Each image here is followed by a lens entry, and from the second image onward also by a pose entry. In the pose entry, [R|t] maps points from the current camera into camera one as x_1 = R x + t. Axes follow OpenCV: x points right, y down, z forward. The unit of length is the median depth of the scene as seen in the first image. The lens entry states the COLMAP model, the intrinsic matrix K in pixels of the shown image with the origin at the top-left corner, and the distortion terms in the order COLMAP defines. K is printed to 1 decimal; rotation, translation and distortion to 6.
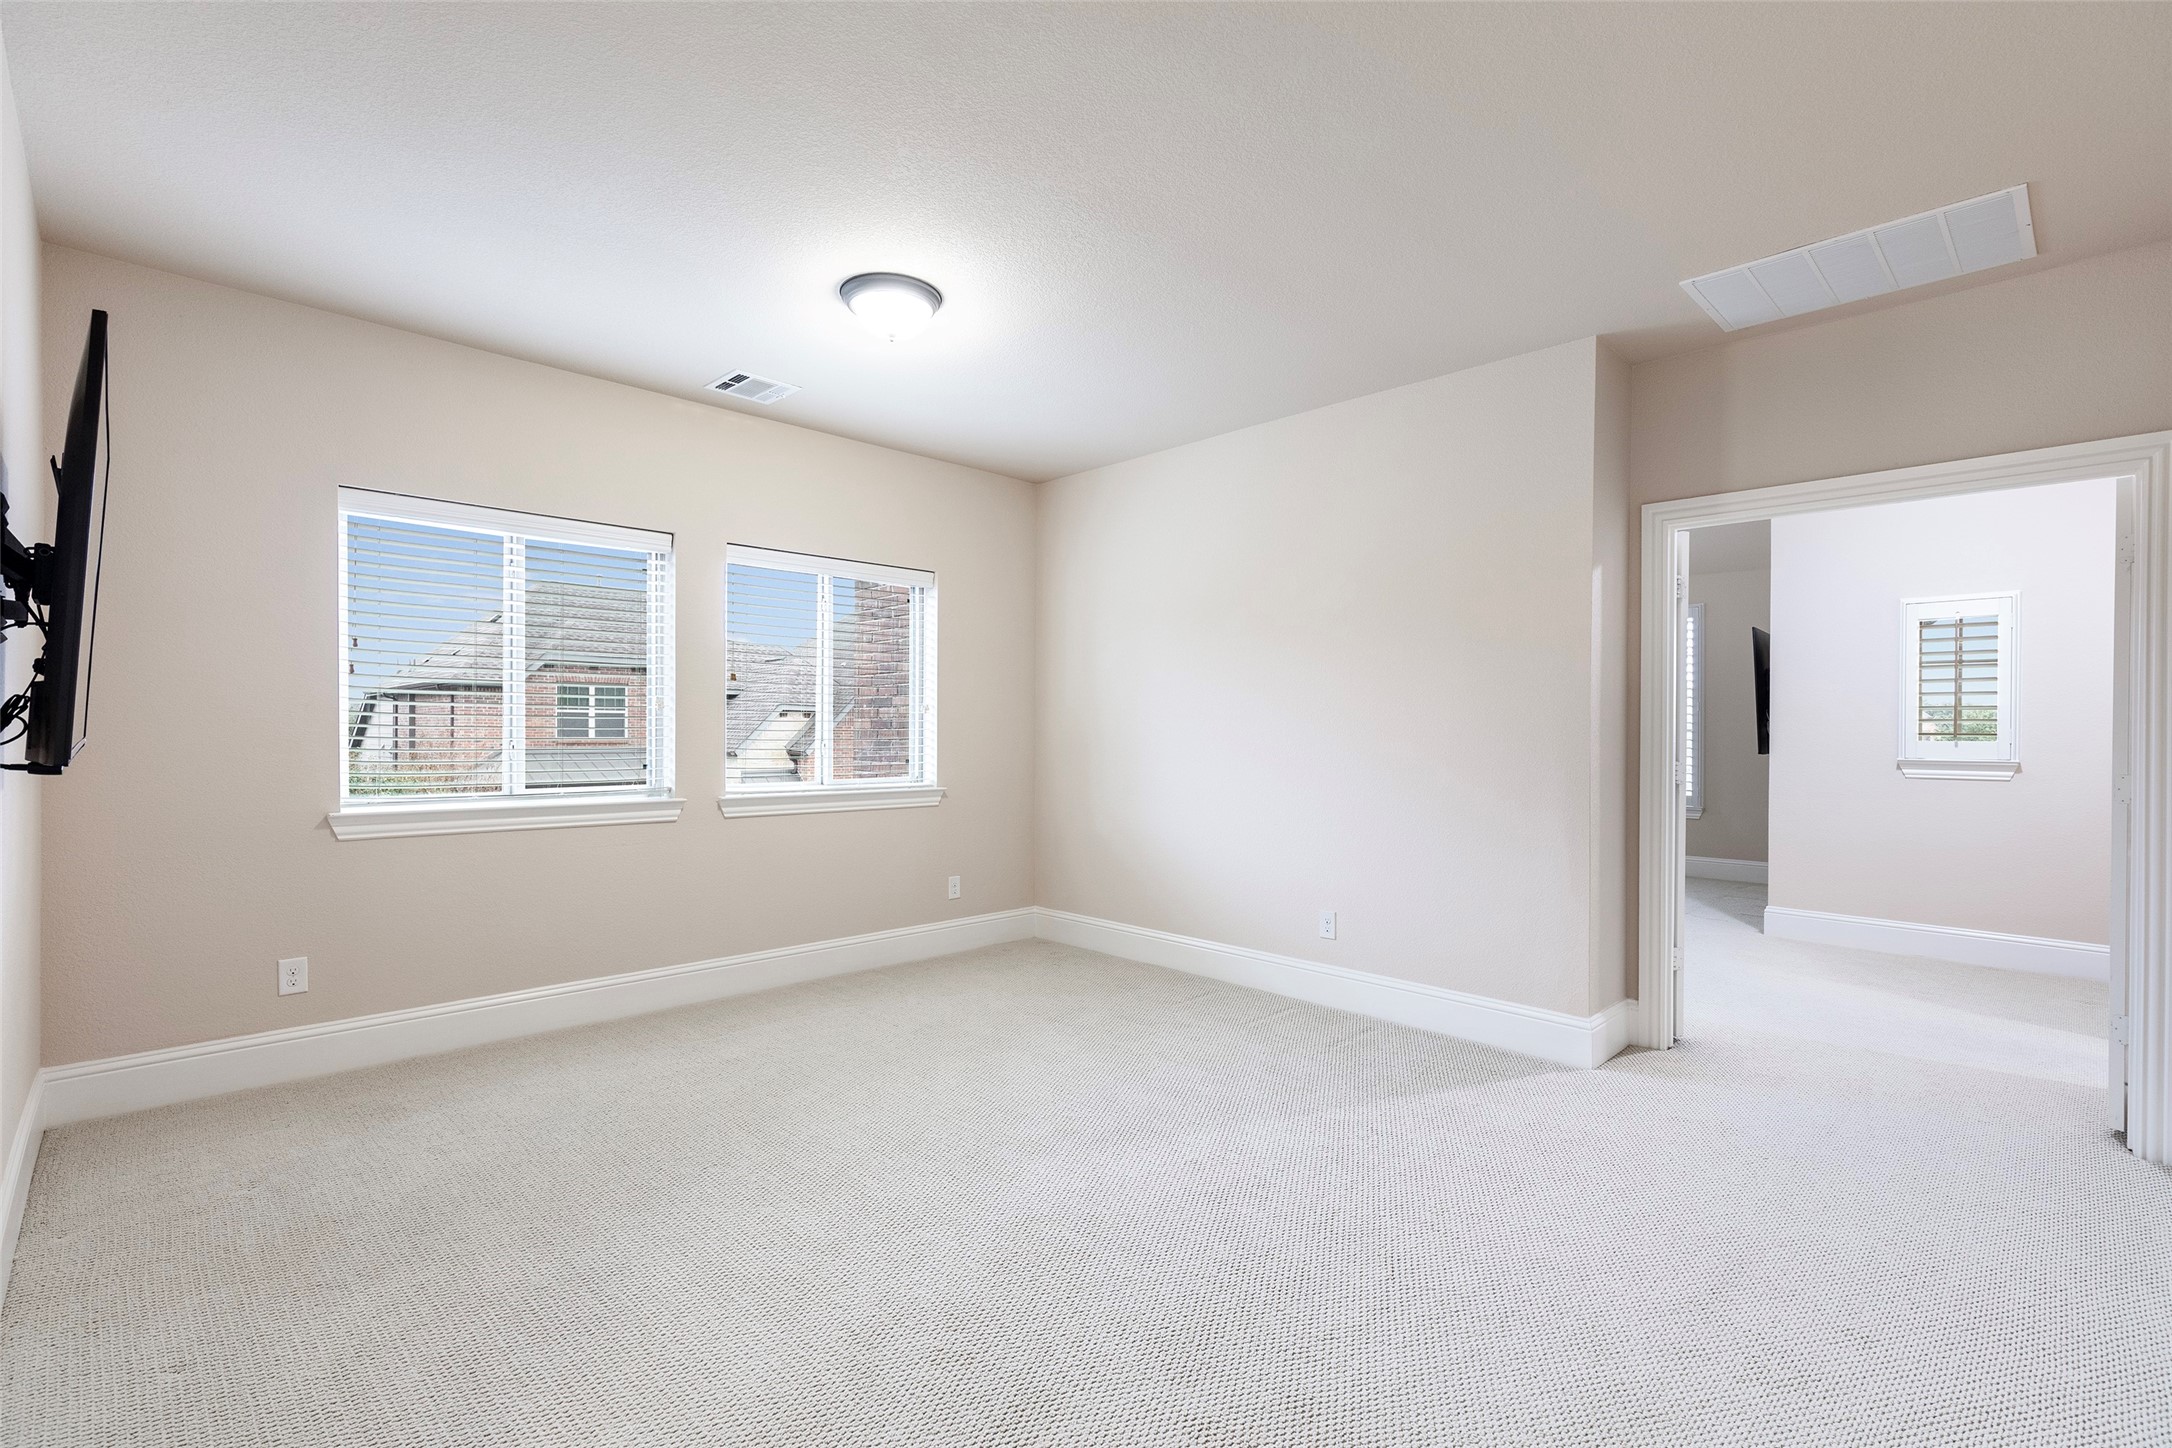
lens RADIAL K [[971.8, 0, 1093.2], [0, 971.8, 733.8], [0, 0, 1]] dist [0.002649, -0.000323]
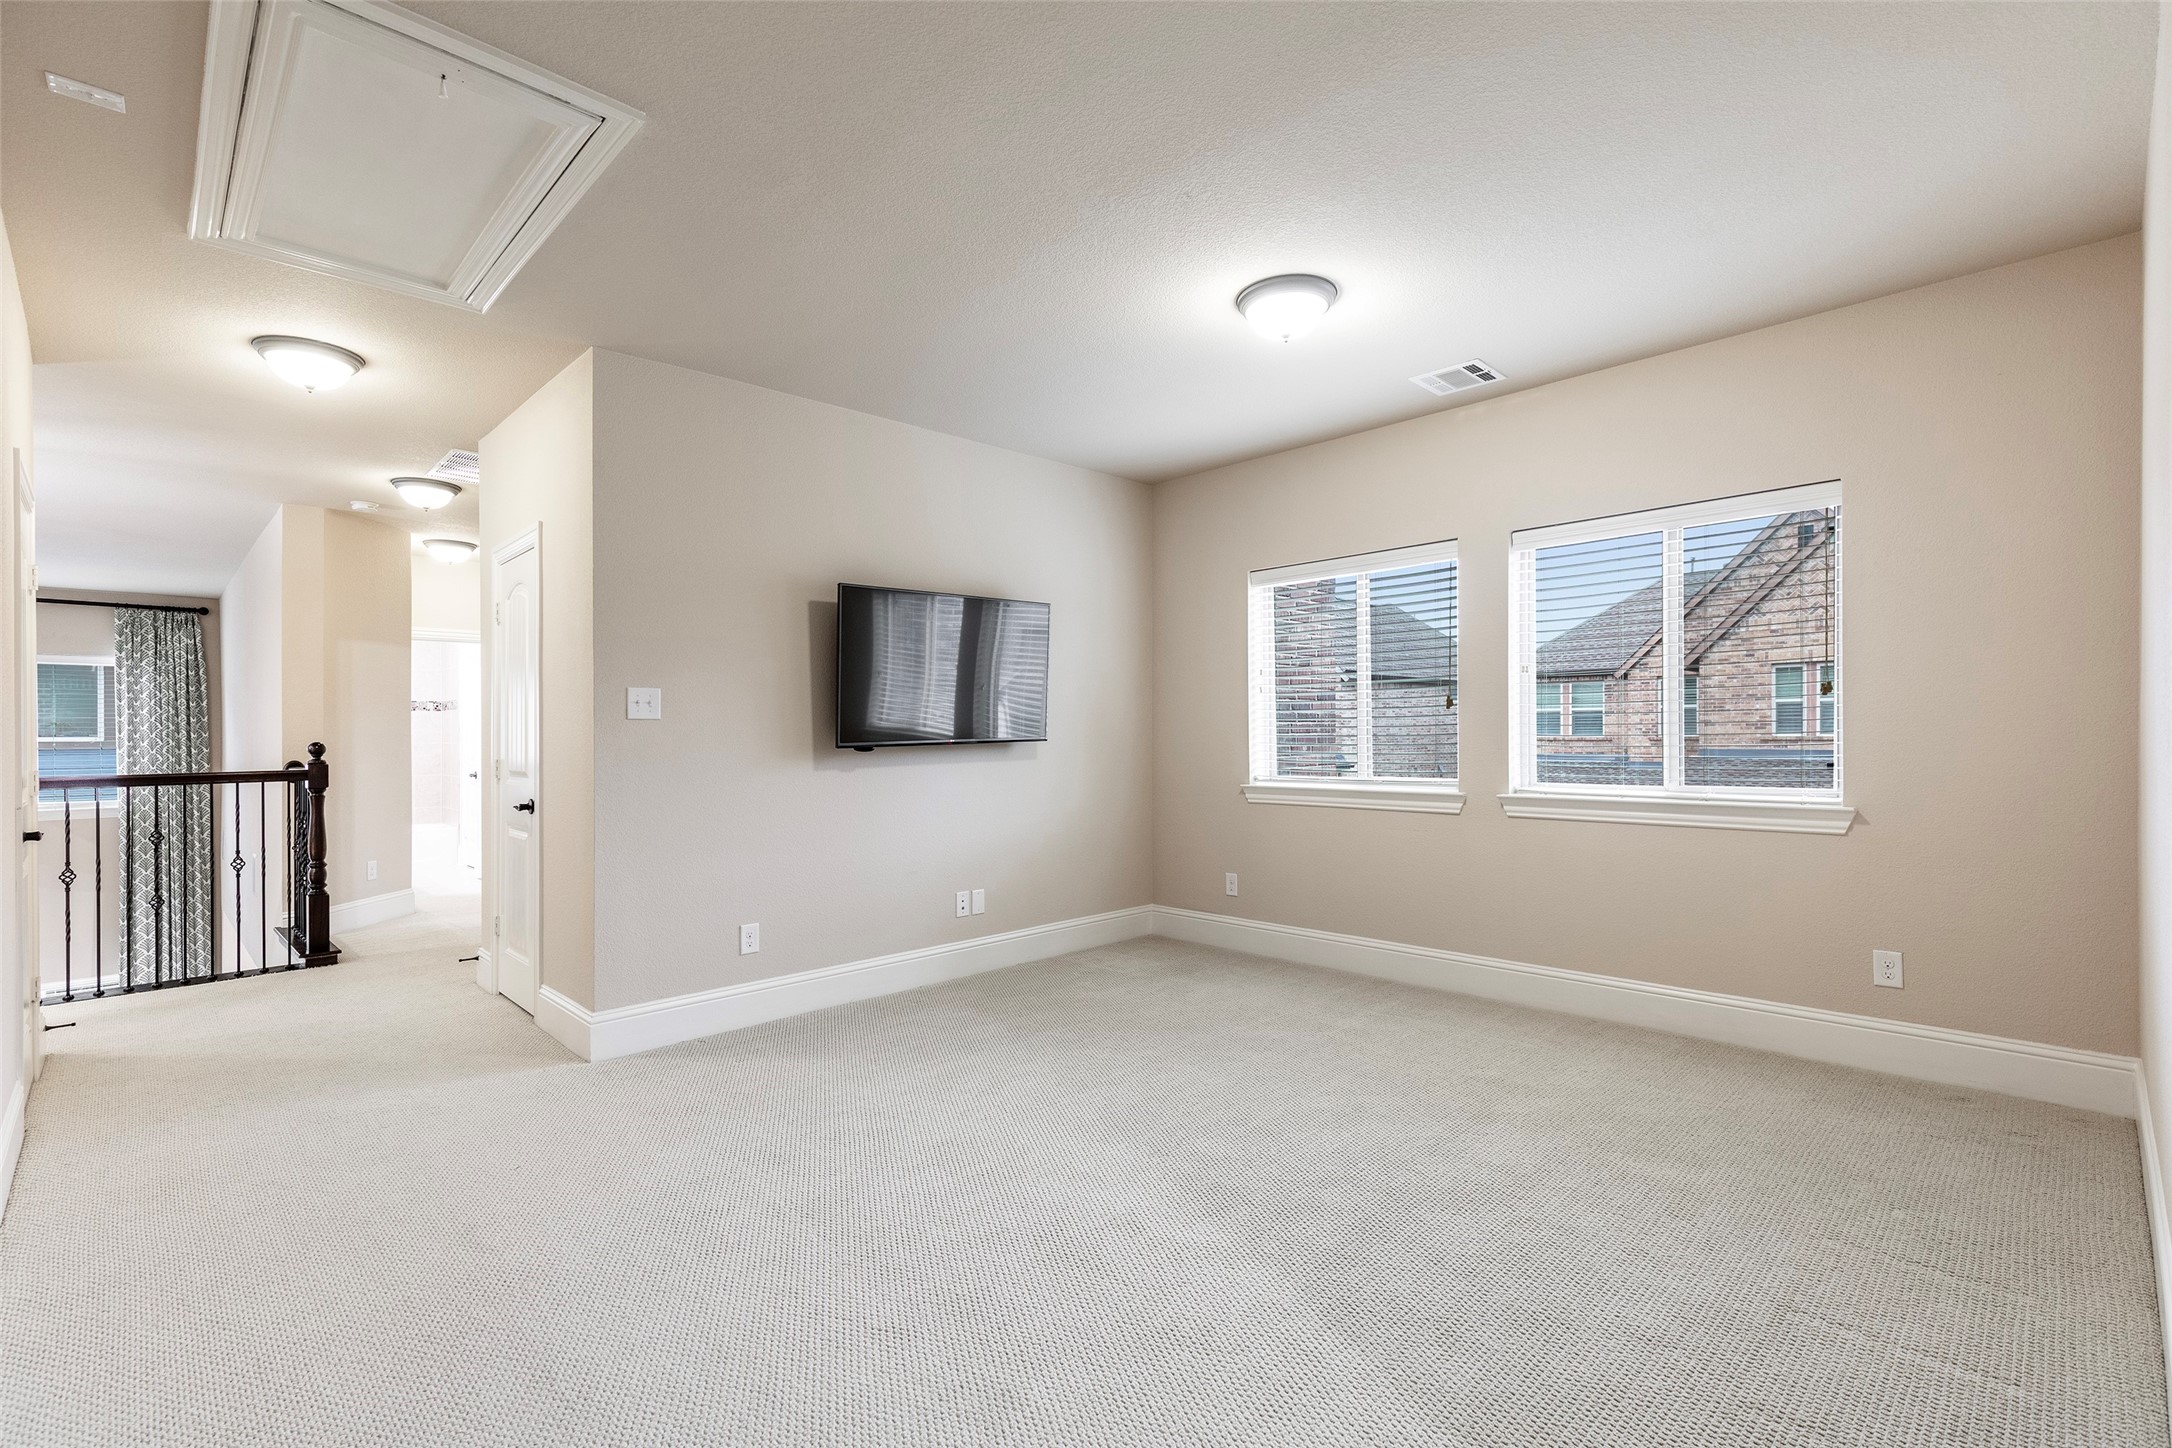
lens RADIAL K [[971.8, 0, 1093.2], [0, 971.8, 733.8], [0, 0, 1]] dist [0.002649, -0.000323]
pose [[0.002096, -0.004027, -0.999990, 0.666010], [0.010686, 0.999935, -0.004004, 0.003849], [0.999941, -0.010678, 0.002139, 0.660906]]
